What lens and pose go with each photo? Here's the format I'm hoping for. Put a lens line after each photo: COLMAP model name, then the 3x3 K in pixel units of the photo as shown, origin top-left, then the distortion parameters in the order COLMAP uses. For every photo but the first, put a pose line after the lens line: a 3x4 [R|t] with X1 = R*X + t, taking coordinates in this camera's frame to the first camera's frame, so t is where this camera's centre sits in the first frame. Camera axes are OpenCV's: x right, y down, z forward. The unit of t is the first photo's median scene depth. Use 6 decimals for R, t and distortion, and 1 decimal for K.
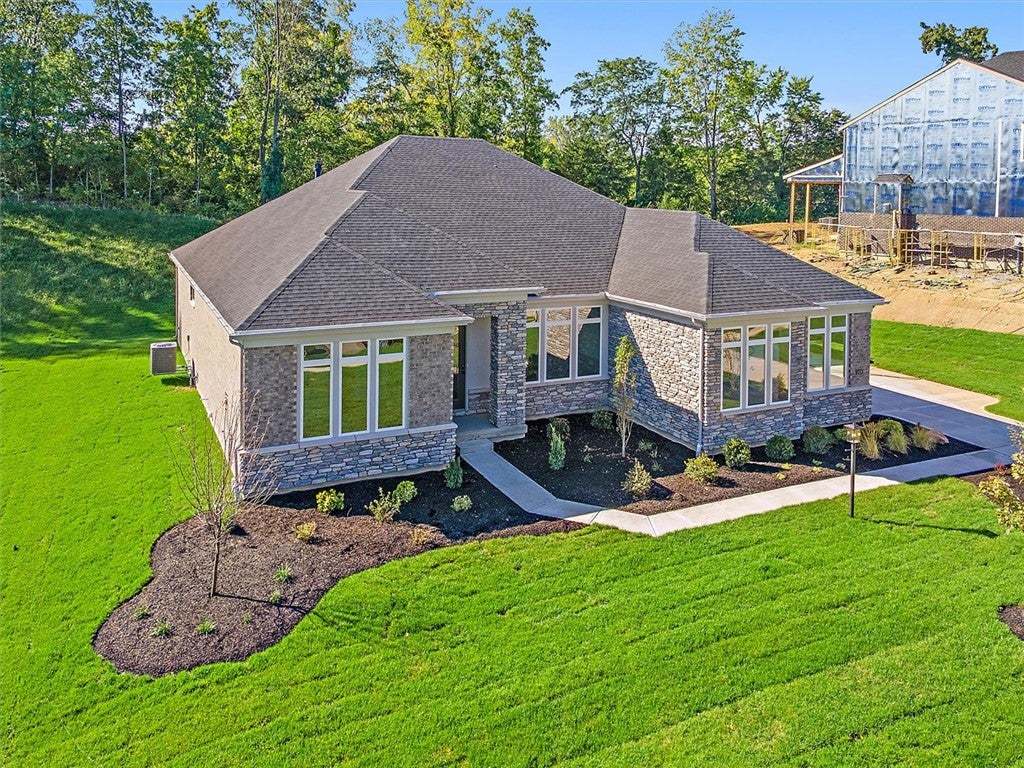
lens RADIAL K [[784.0, 0, 508.3], [0, 784.0, 204.8], [0, 0, 1]] dist [0.033294, -0.002836]
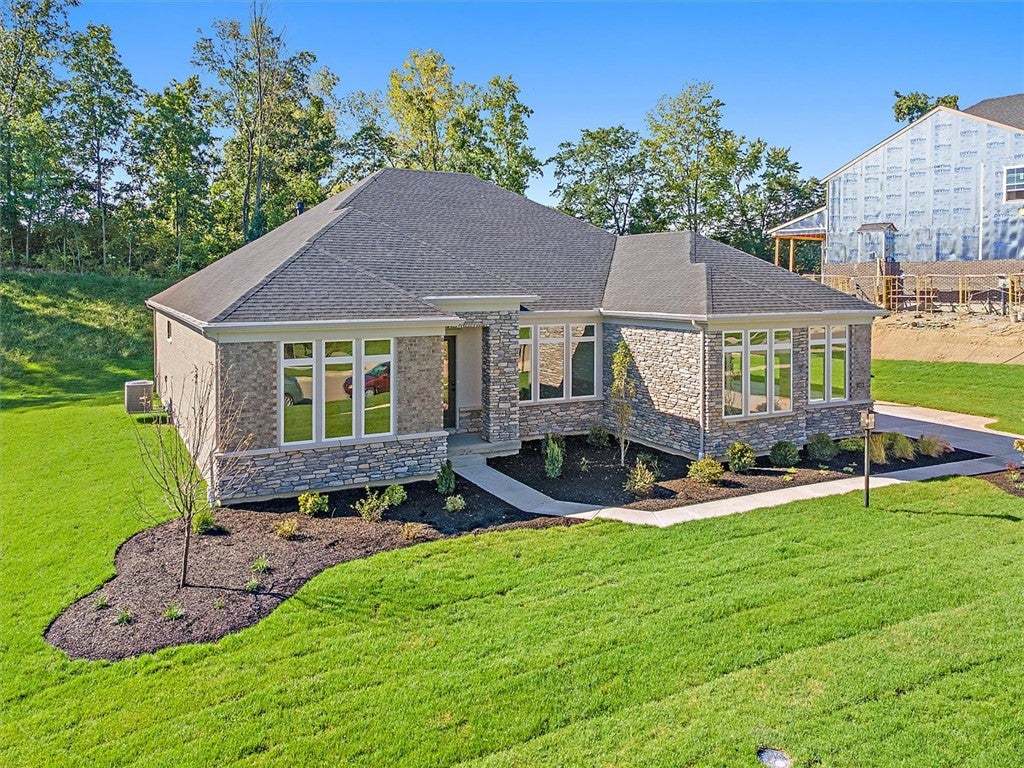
lens RADIAL K [[771.4, 0, 514.6], [0, 771.4, 278.2], [0, 0, 1]] dist [0.036298, -0.000071]
pose [[0.999522, -0.010059, 0.029245, -0.010520], [0.010437, 0.999864, -0.012801, 0.106147], [-0.029113, 0.013100, 0.999490, 0.063528]]
